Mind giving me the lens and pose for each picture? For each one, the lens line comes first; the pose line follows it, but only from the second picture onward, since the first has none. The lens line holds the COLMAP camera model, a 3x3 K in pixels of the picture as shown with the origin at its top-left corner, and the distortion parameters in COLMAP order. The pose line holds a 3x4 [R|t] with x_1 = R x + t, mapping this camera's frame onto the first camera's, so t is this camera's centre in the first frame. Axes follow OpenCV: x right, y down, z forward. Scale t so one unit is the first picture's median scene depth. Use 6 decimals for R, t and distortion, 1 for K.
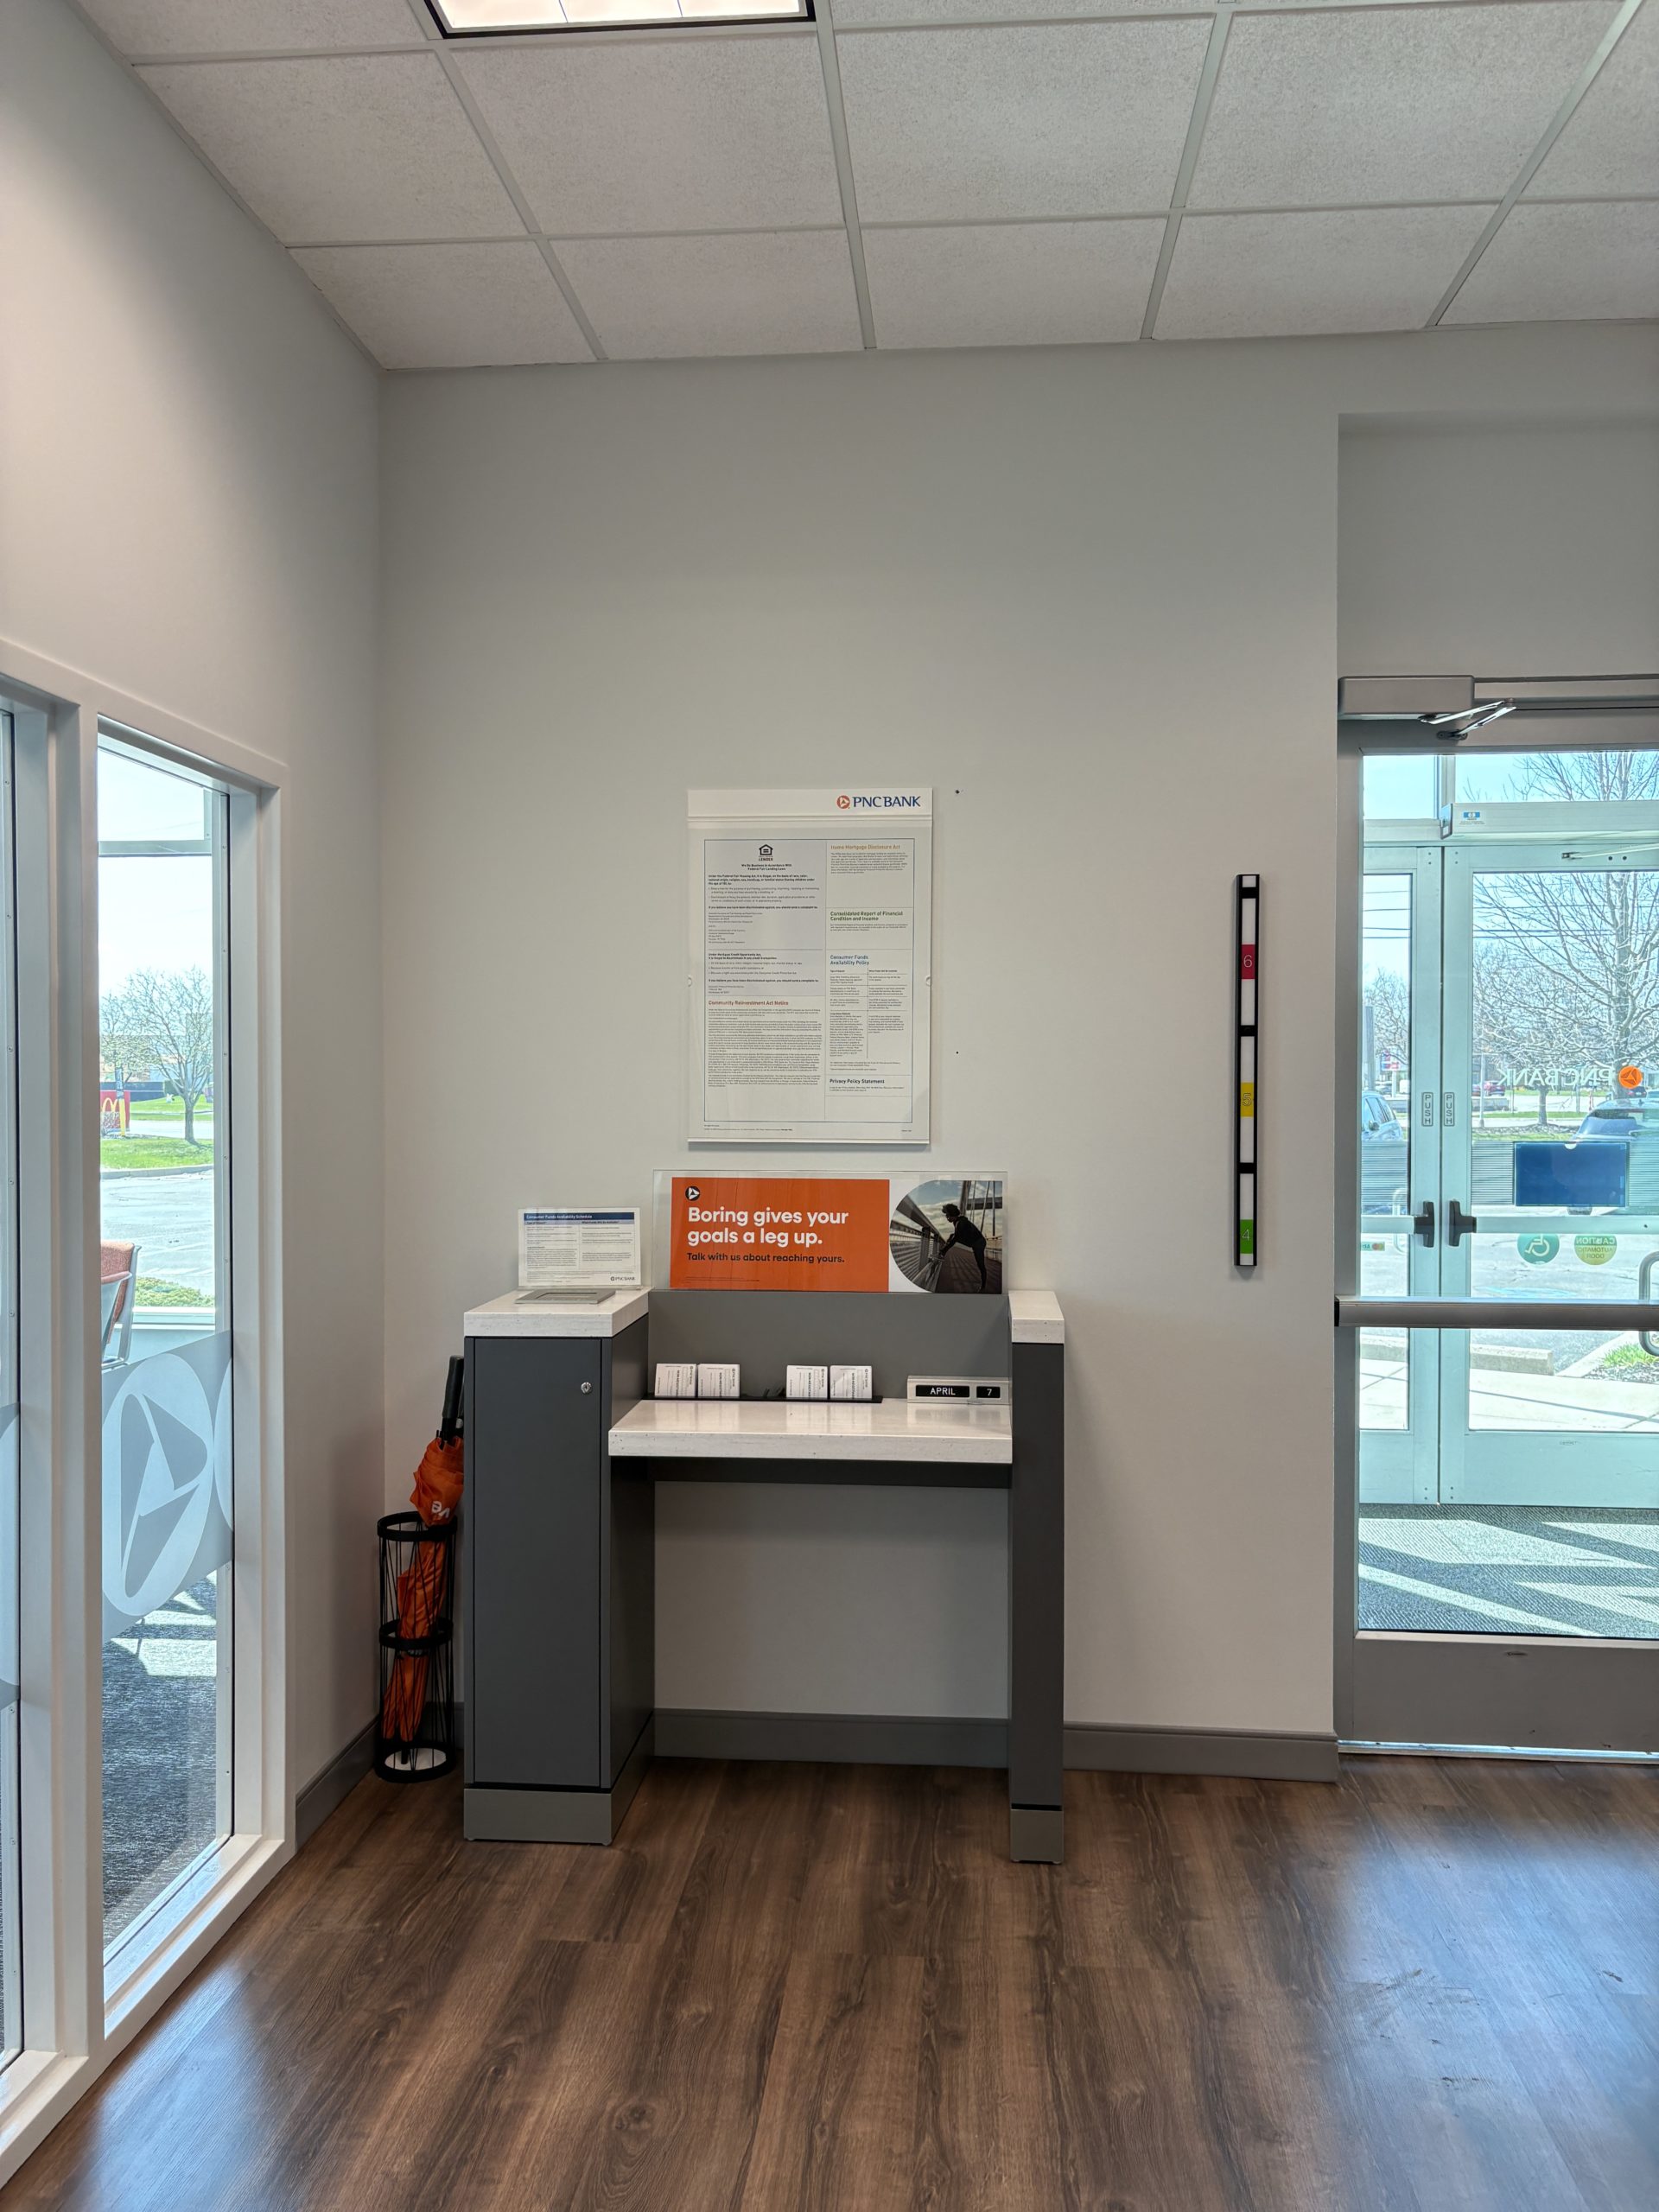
lens RADIAL K [[1681.9, 0, 832.0], [0, 1681.9, 1115.8], [0, 0, 1]] dist [0.096079, -0.157054]
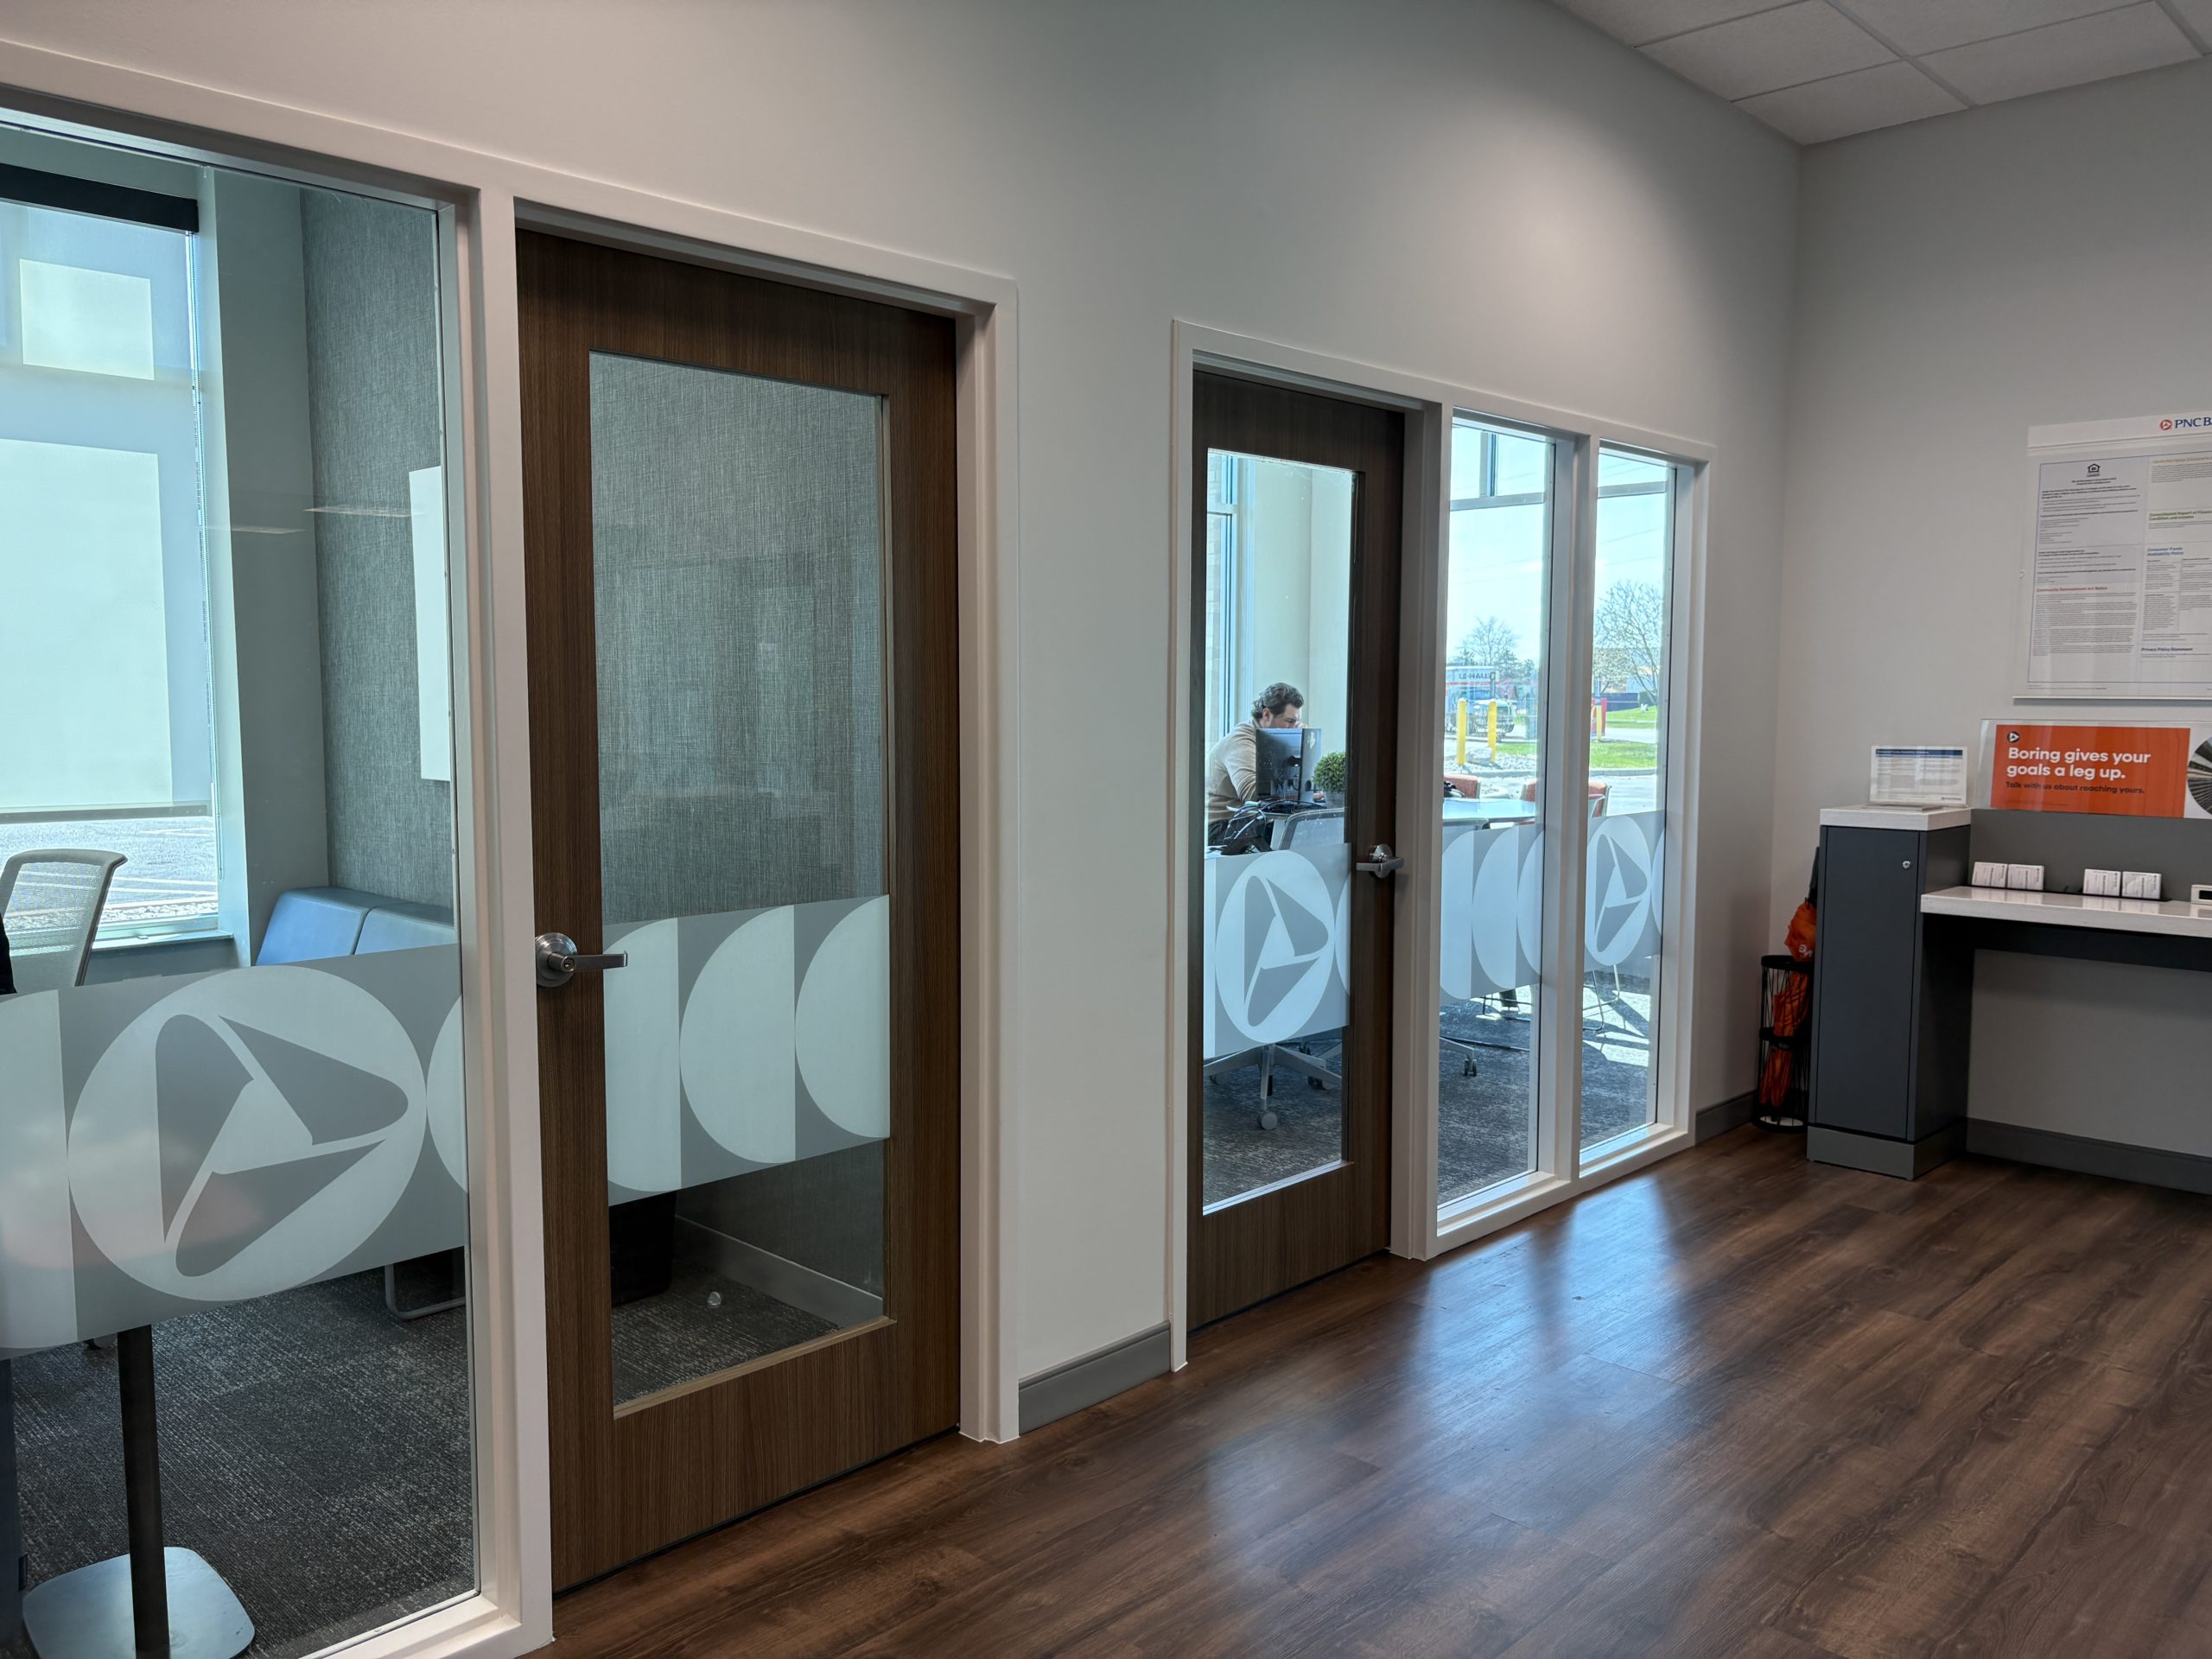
lens RADIAL K [[1678.6, 0, 1113.5], [0, 1678.6, 833.6], [0, 0, 1]] dist [0.035800, -0.040905]
pose [[0.780436, 0.054502, -0.622856, 0.198565], [-0.014624, 0.997512, 0.068962, 0.041431], [0.625065, -0.044711, 0.779291, -0.483000]]
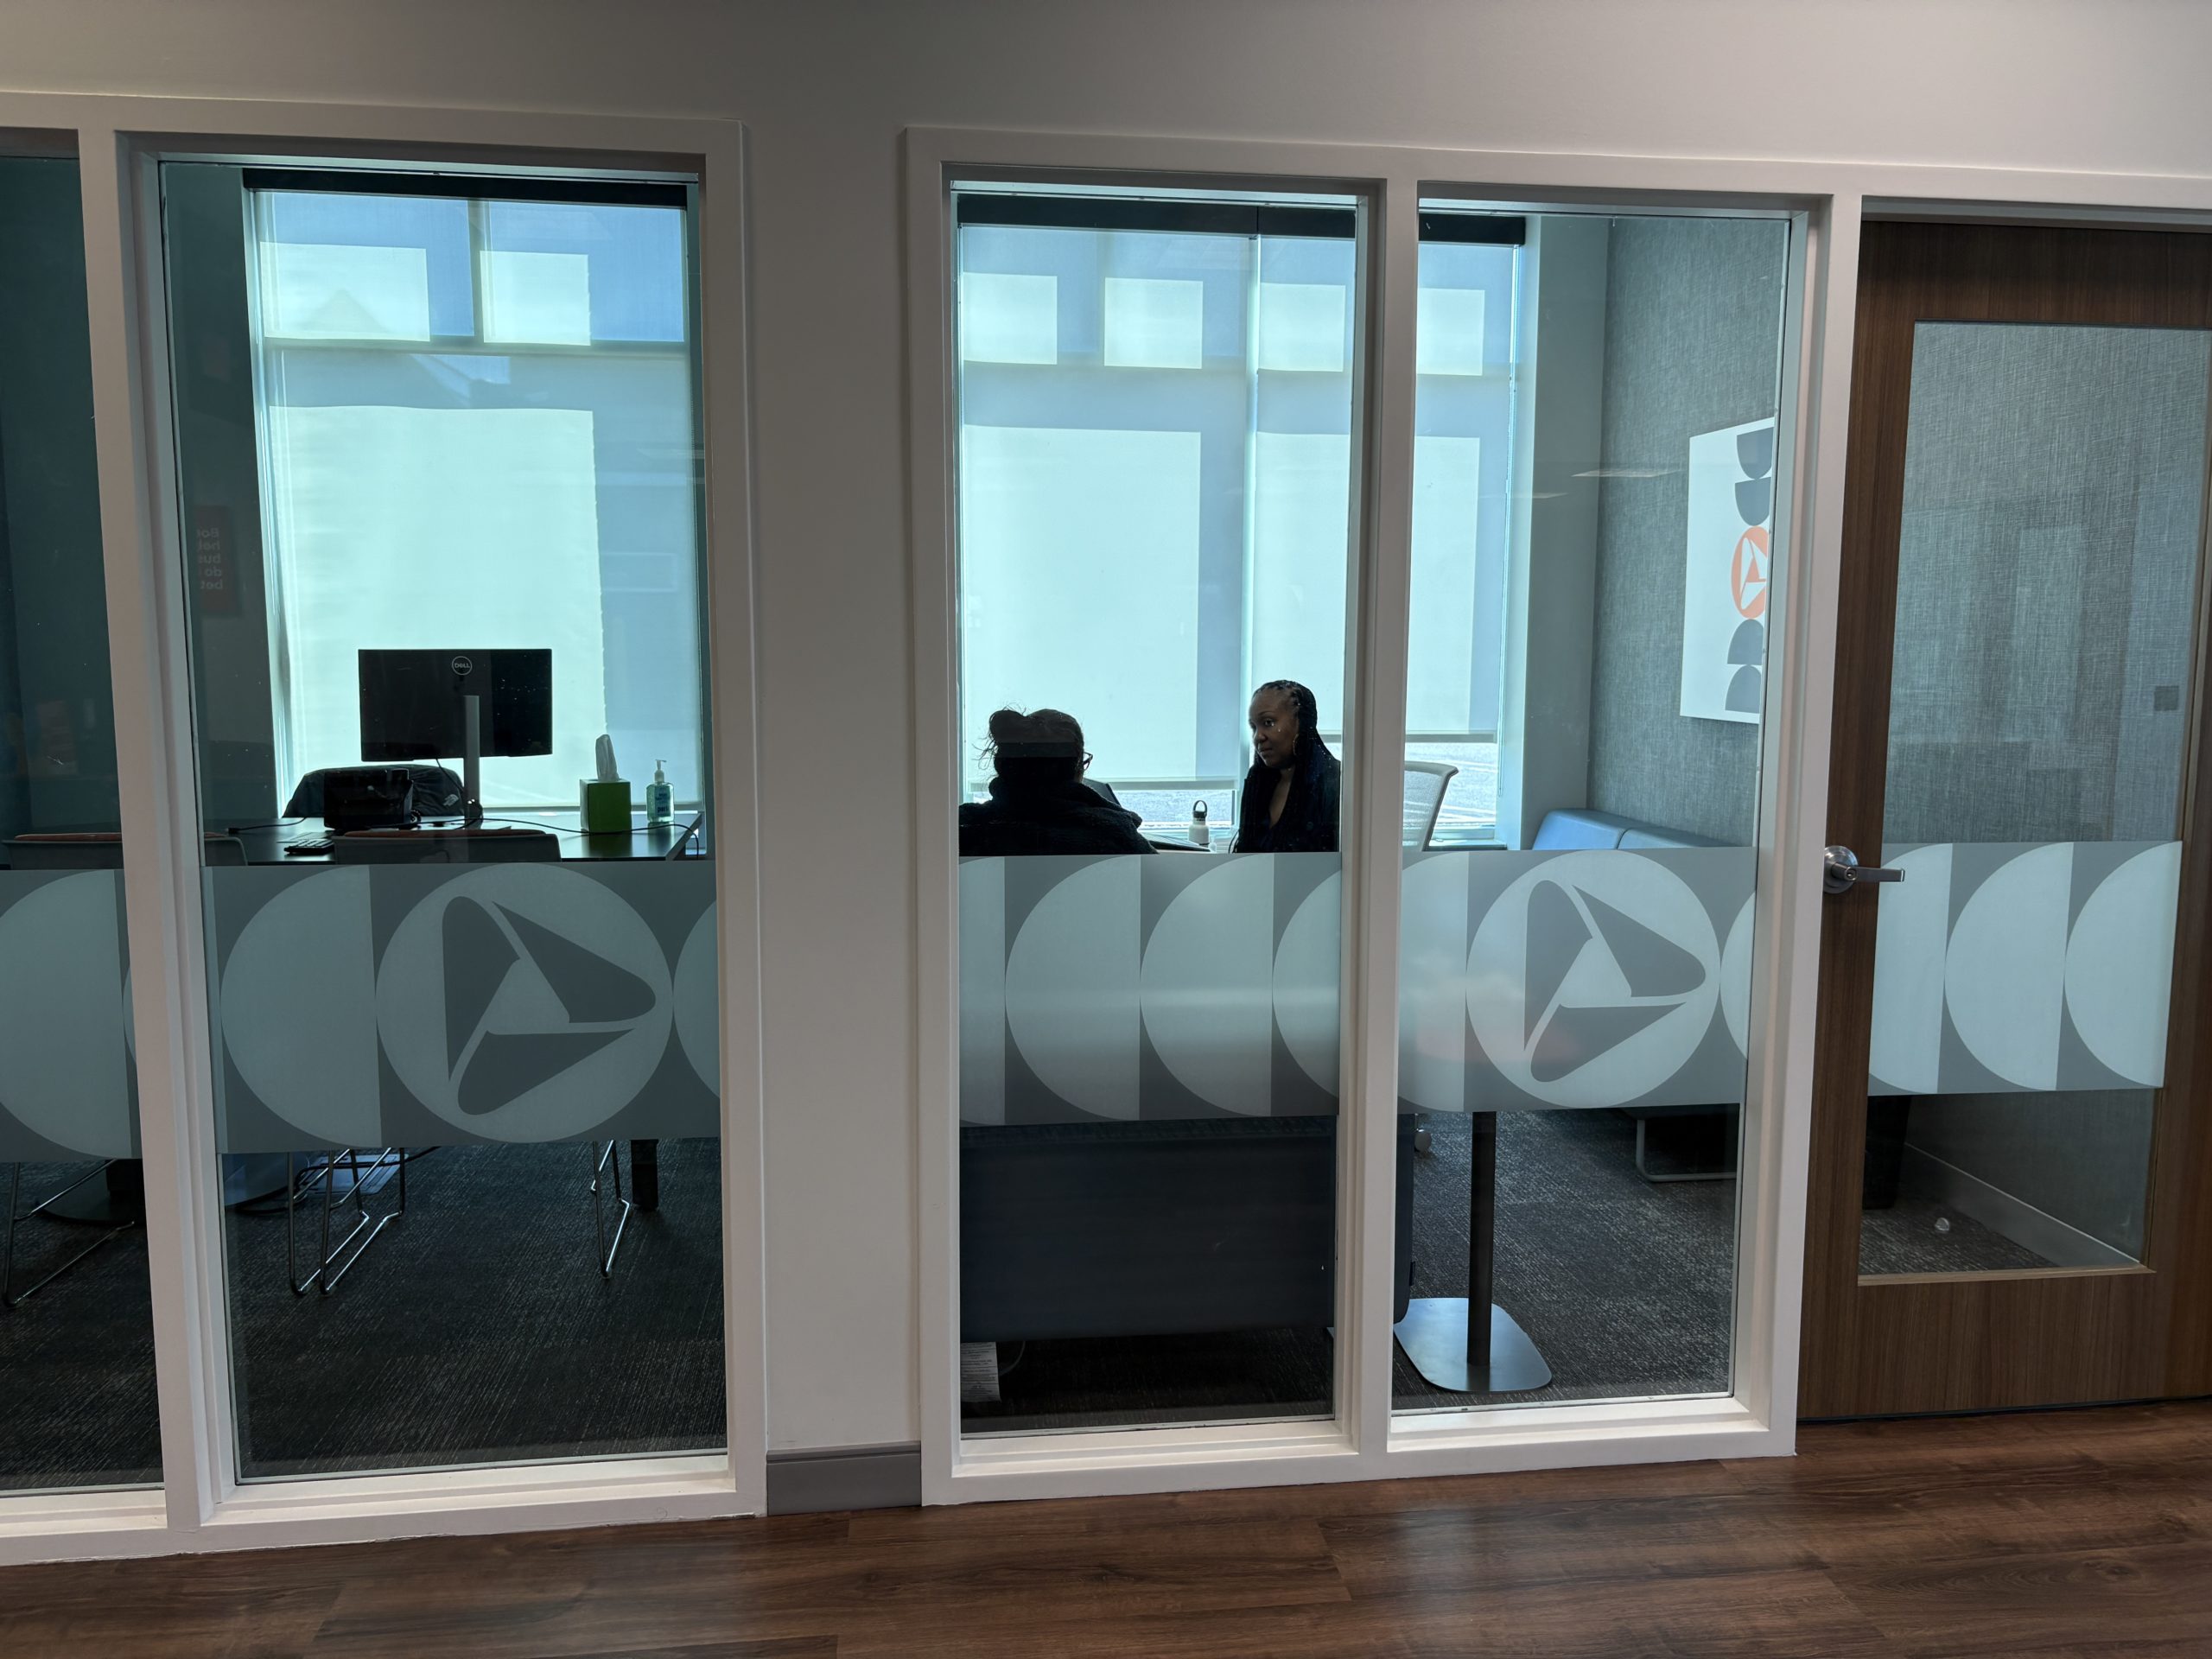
lens RADIAL K [[1678.6, 0, 1113.5], [0, 1678.6, 833.6], [0, 0, 1]] dist [0.035800, -0.040905]
pose [[0.212237, 0.113693, -0.970582, 0.416383], [-0.023533, 0.993516, 0.111233, 0.059482], [0.976935, -0.000767, 0.213536, -0.758646]]
